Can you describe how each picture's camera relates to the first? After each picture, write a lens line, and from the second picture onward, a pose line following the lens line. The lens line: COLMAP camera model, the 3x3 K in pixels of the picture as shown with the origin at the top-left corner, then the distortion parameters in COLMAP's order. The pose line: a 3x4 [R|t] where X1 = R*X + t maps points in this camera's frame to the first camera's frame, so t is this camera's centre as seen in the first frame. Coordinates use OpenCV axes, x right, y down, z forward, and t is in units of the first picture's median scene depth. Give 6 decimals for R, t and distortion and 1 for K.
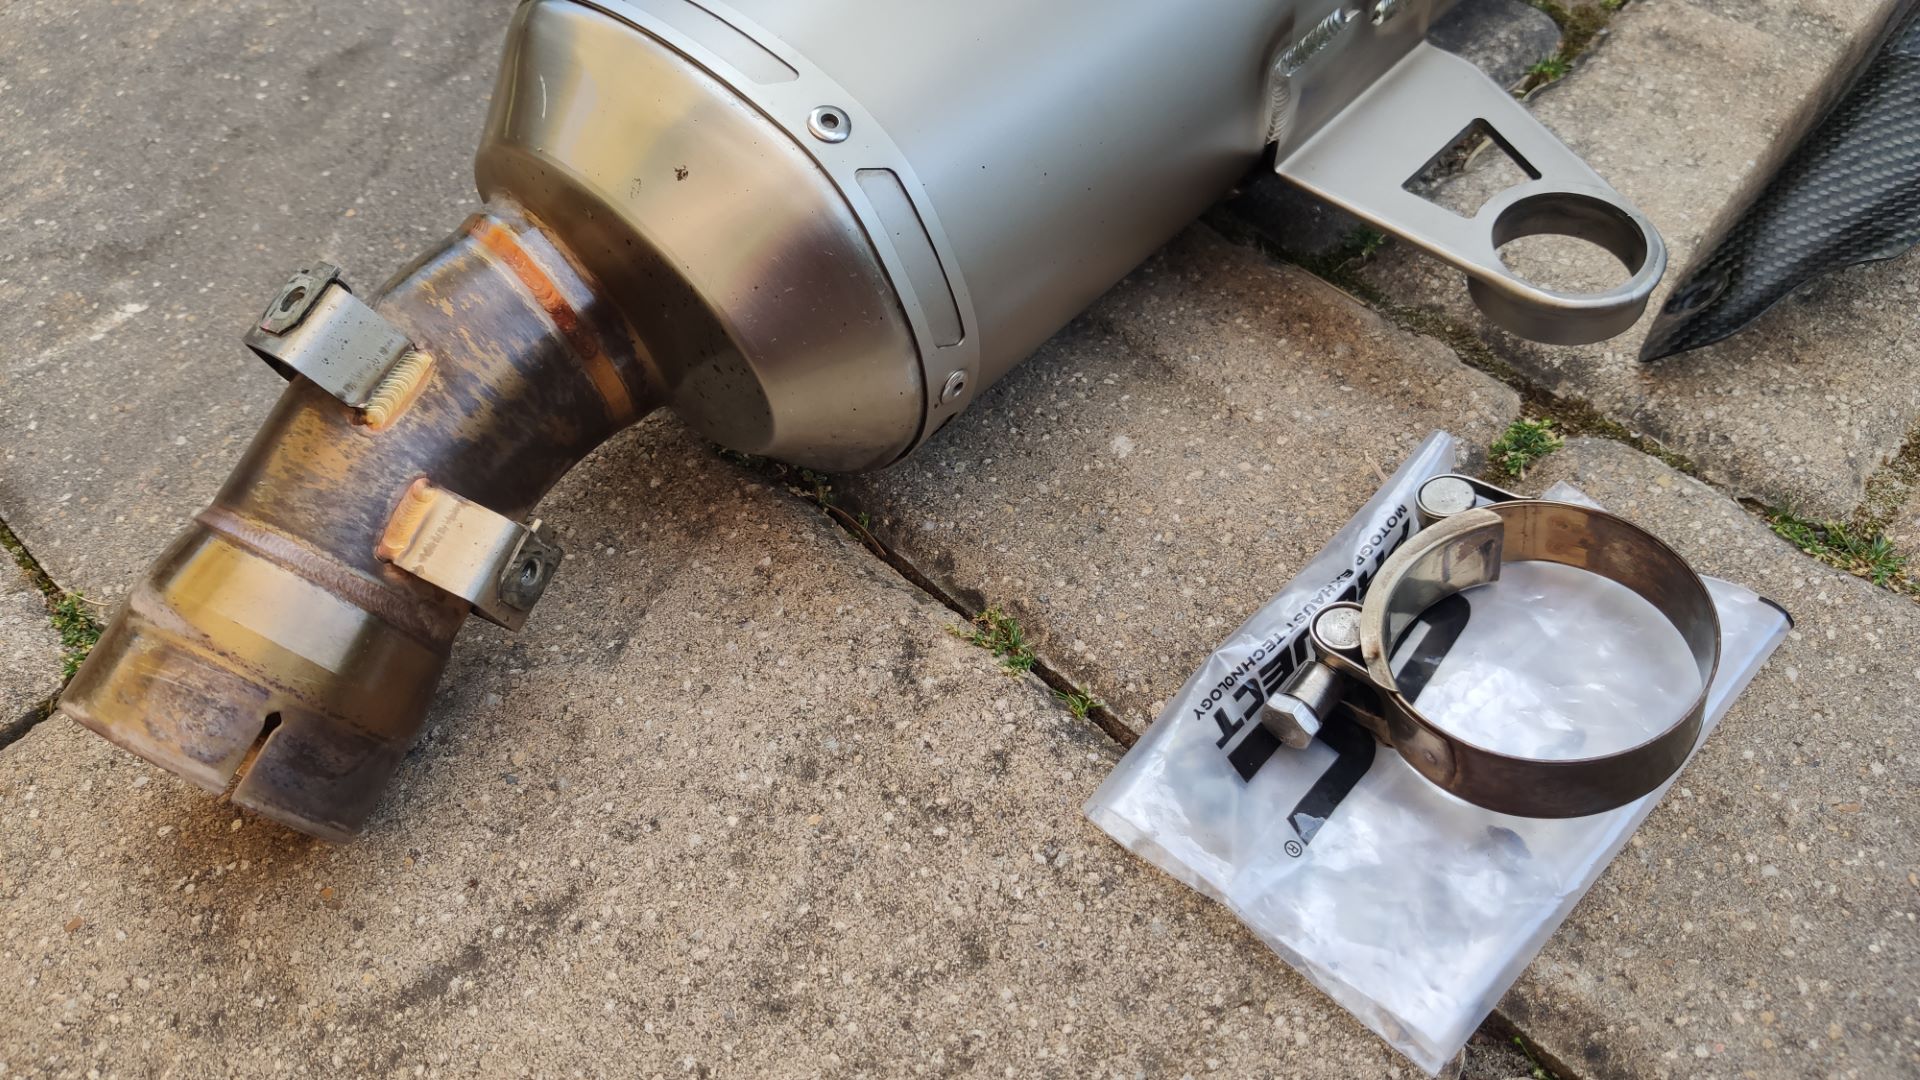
lens RADIAL K [[1466.9, 0, 955.9], [0, 1466.9, 544.0], [0, 0, 1]] dist [0.014723, -0.052779]
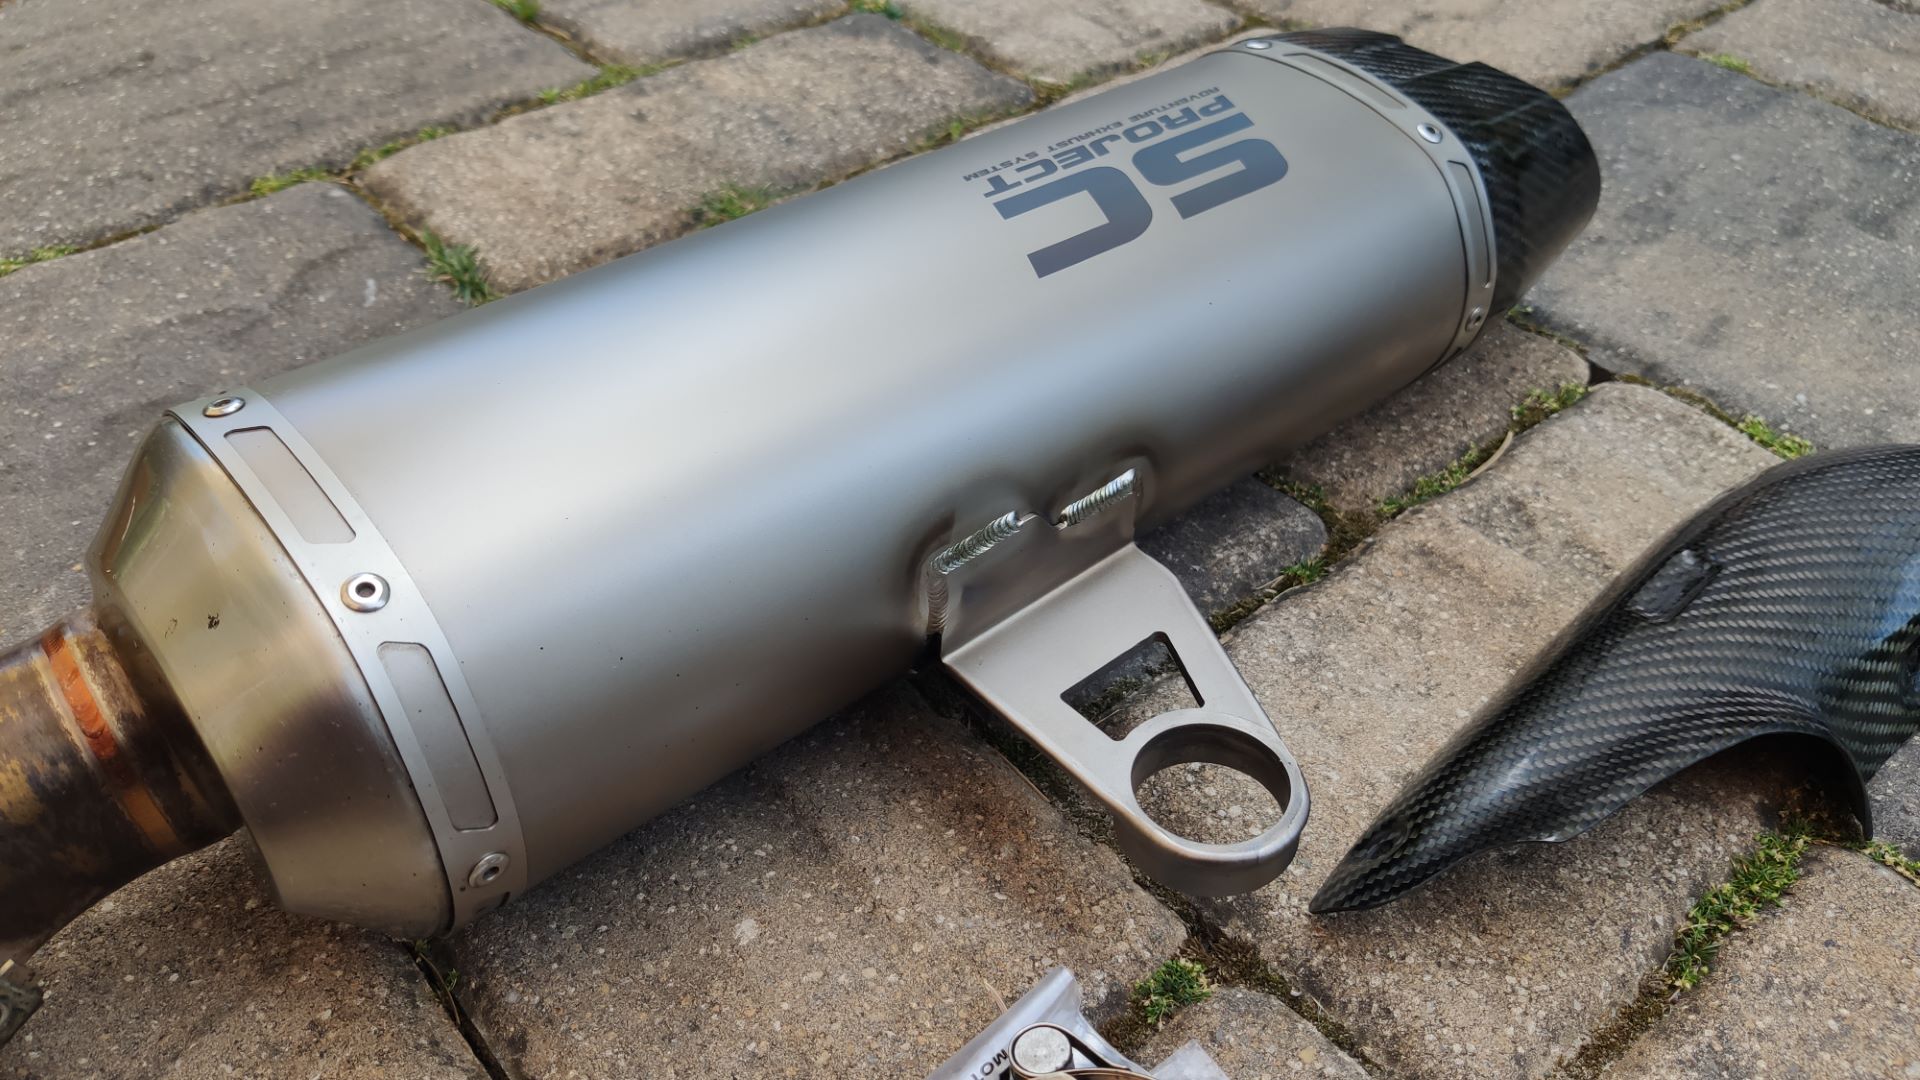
lens RADIAL K [[1466.9, 0, 962.2], [0, 1466.9, 544.5], [0, 0, 1]] dist [0.014723, -0.052779]
pose [[0.992130, 0.121832, -0.028887, 0.252335], [-0.125206, 0.967076, -0.221556, -0.117703], [0.000943, 0.223429, 0.974720, 0.043044]]
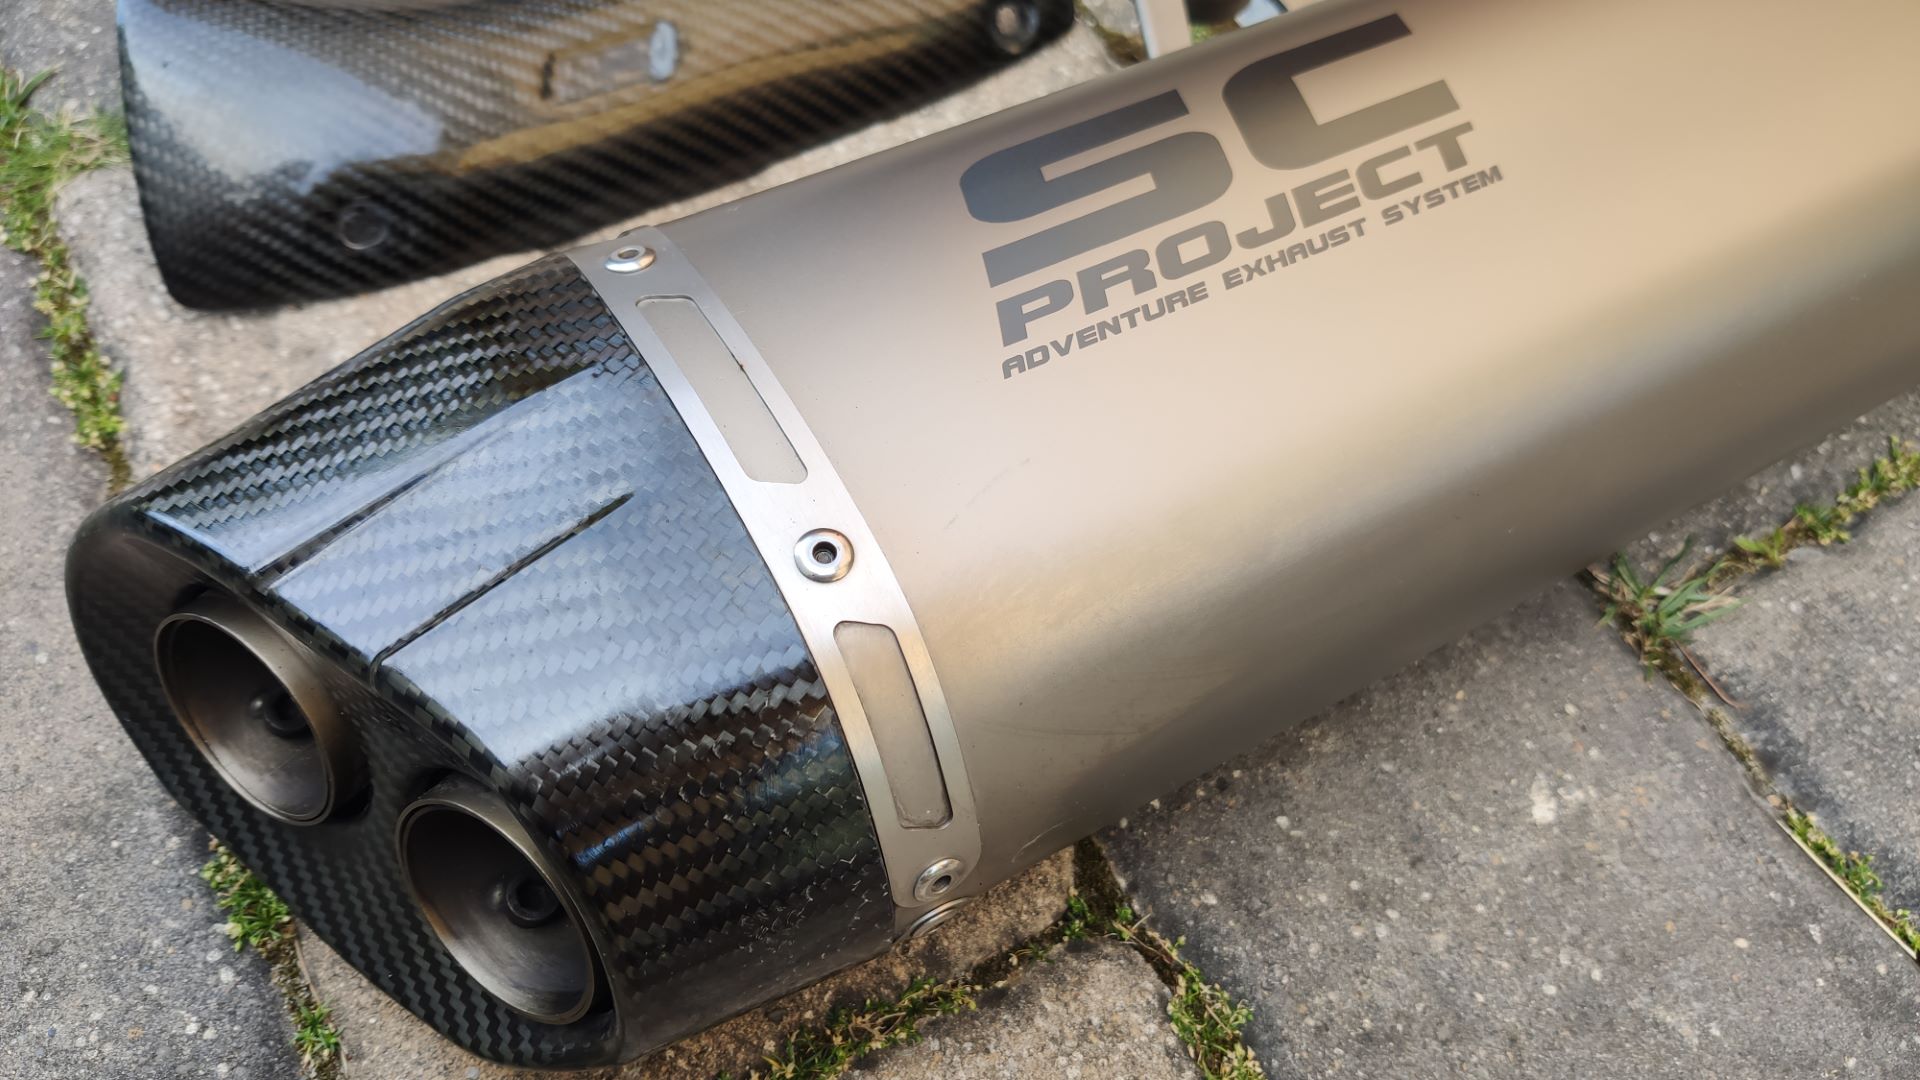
lens RADIAL K [[1466.9, 0, 959.8], [0, 1466.9, 547.4], [0, 0, 1]] dist [0.014723, -0.052779]
pose [[-0.957896, -0.260658, 0.120387, 0.307538], [0.197624, -0.294403, 0.935025, -1.392922], [-0.208279, 0.919448, 0.333519, 1.030972]]
